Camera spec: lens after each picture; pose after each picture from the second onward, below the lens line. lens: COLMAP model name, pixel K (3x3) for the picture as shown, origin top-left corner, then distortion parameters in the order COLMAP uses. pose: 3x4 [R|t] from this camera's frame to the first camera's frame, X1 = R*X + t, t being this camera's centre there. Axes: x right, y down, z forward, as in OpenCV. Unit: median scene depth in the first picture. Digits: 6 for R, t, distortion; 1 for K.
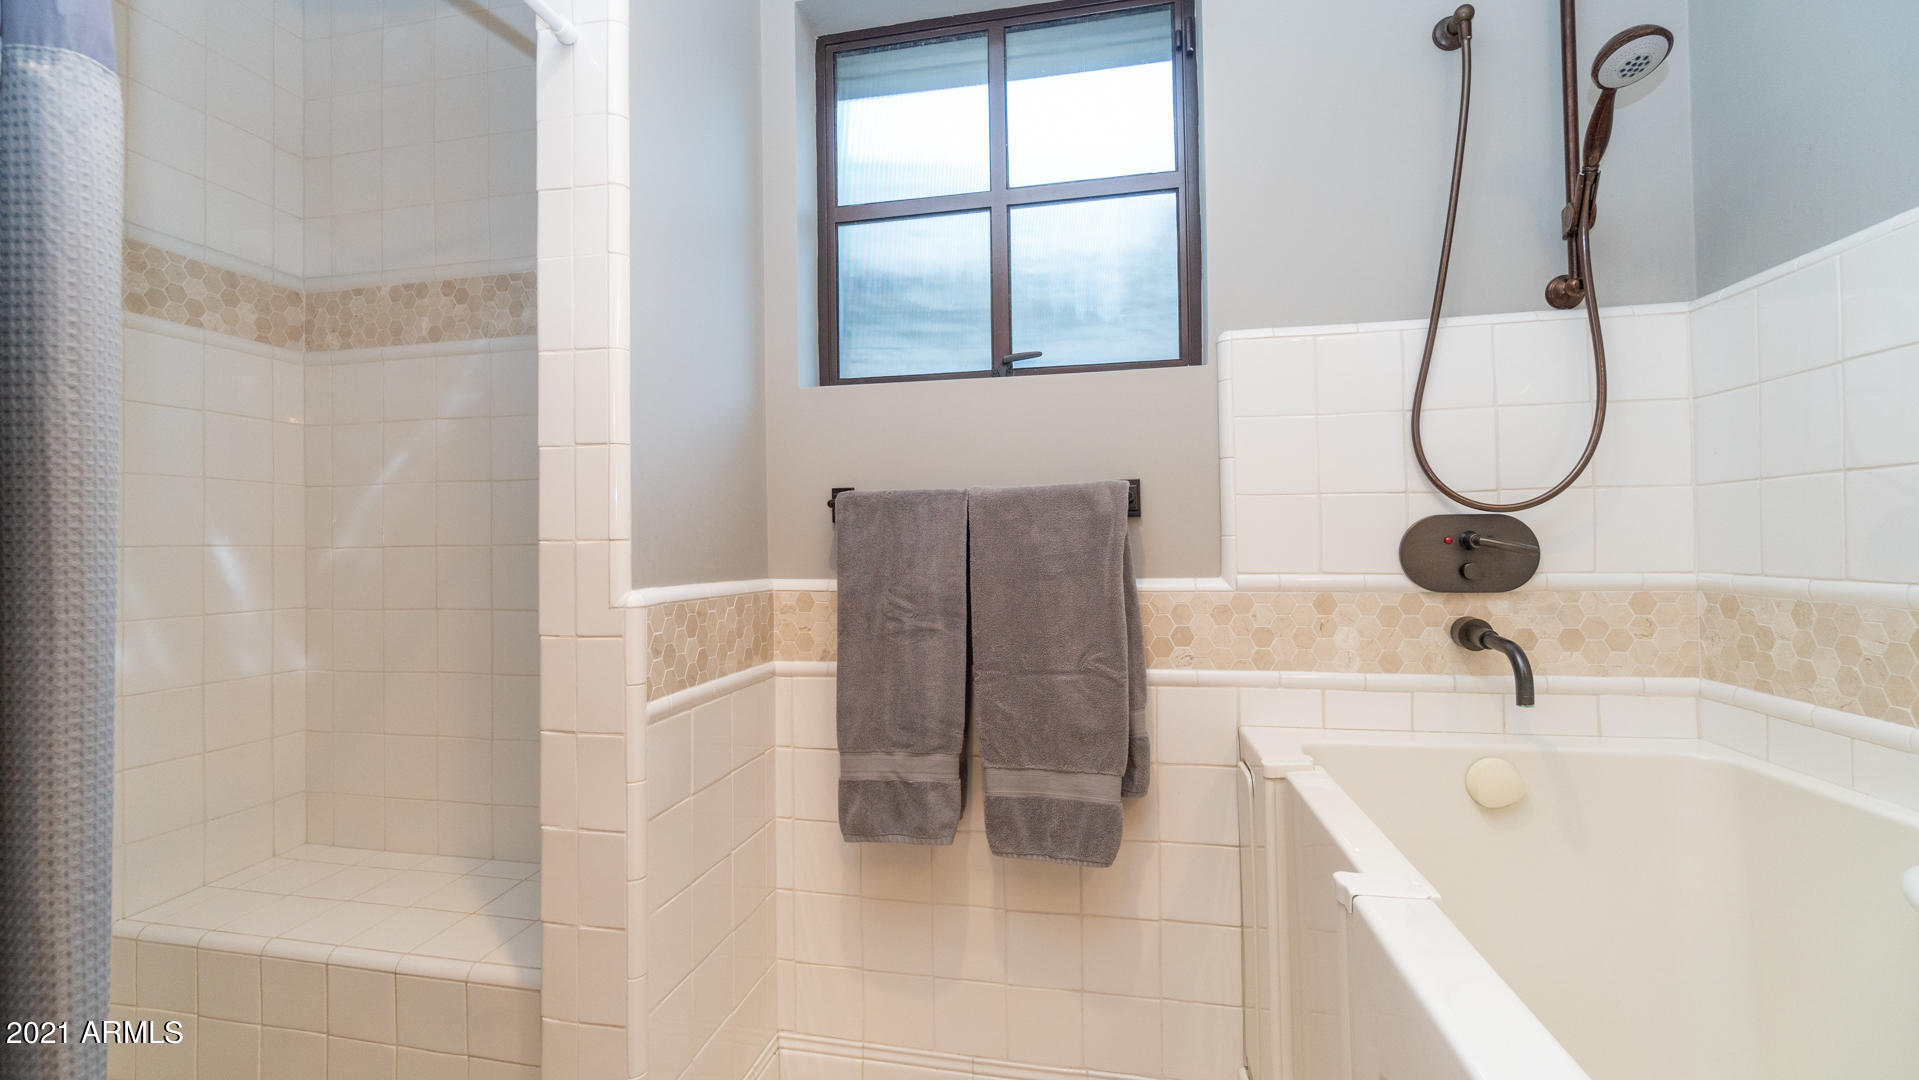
lens RADIAL K [[823.5, 0, 943.9], [0, 823.5, 541.6], [0, 0, 1]] dist [-0.008153, -0.000254]
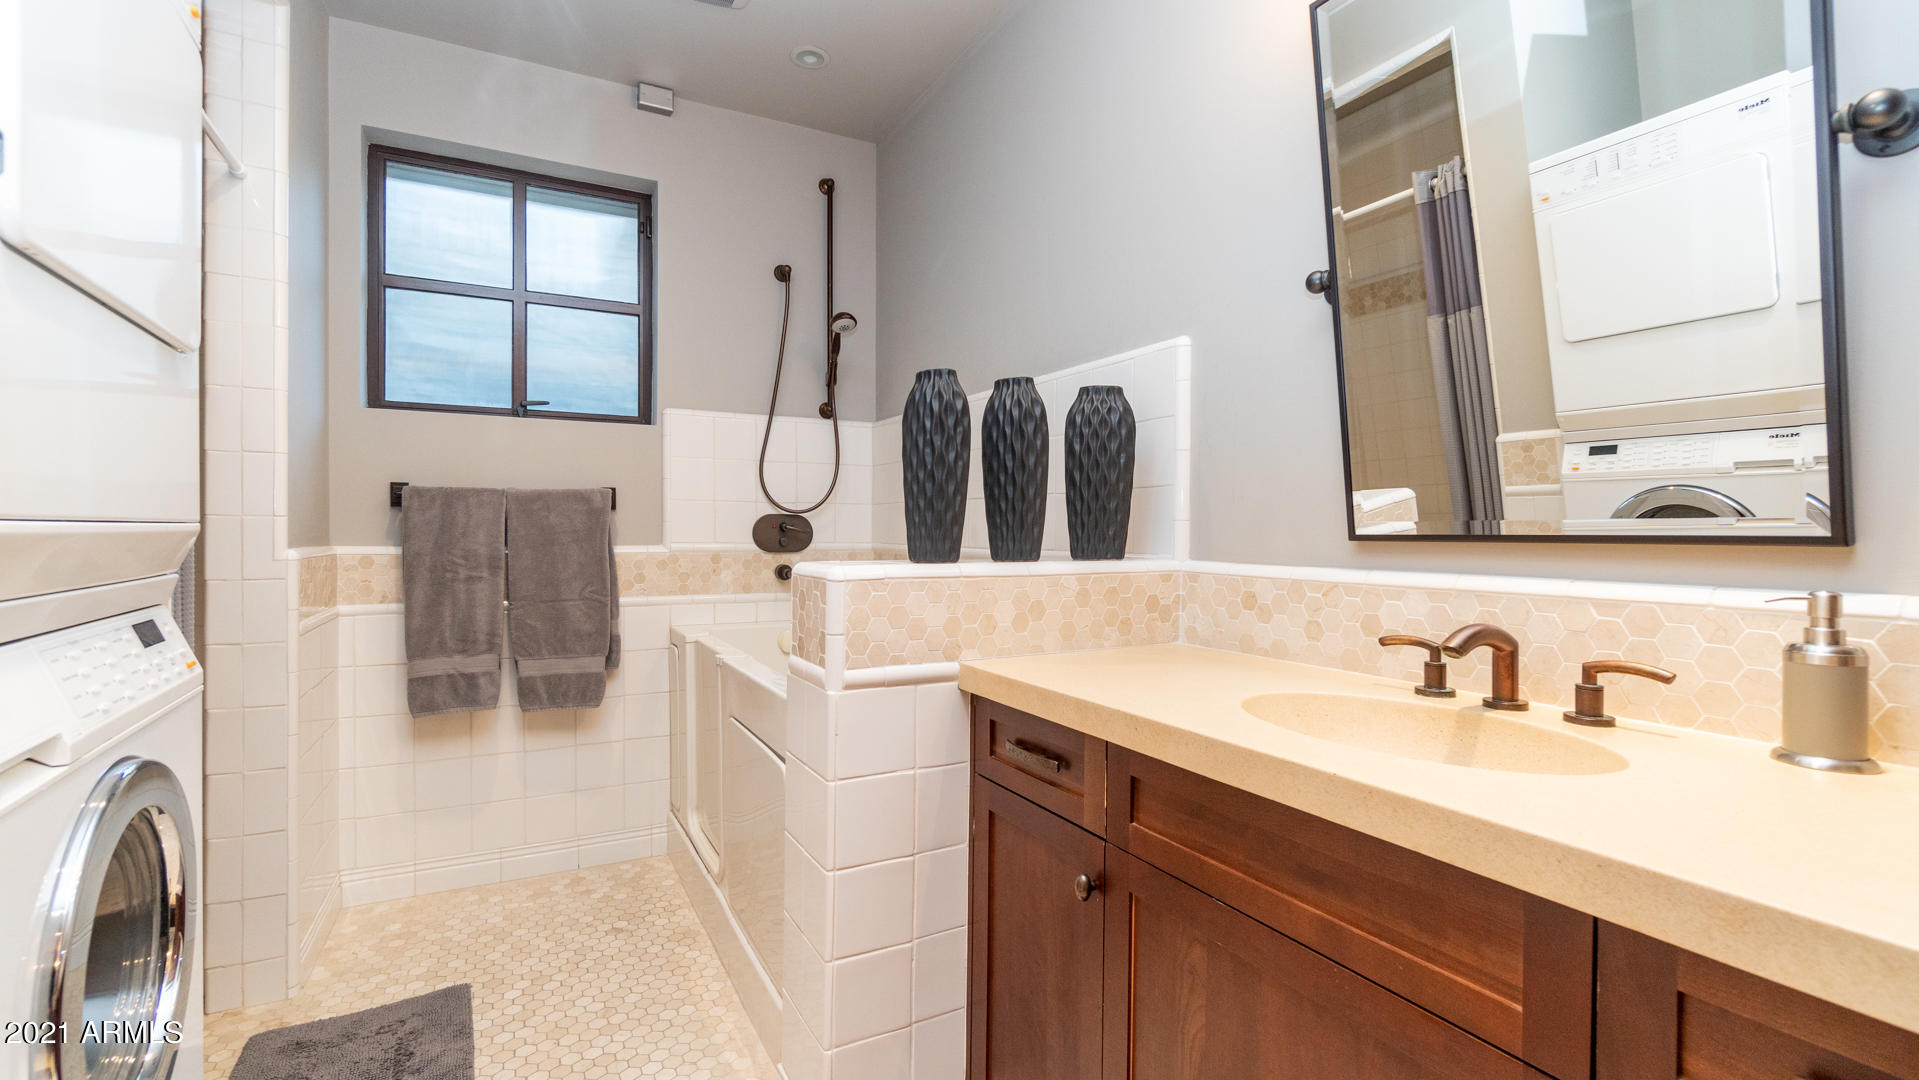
lens RADIAL K [[823.5, 0, 950.2], [0, 823.5, 535.8], [0, 0, 1]] dist [-0.008153, -0.000254]
pose [[0.760849, 0.011741, 0.648822, -0.356195], [-0.019472, 0.999799, 0.004742, 0.002987], [-0.648636, -0.016242, 0.760925, -0.789438]]
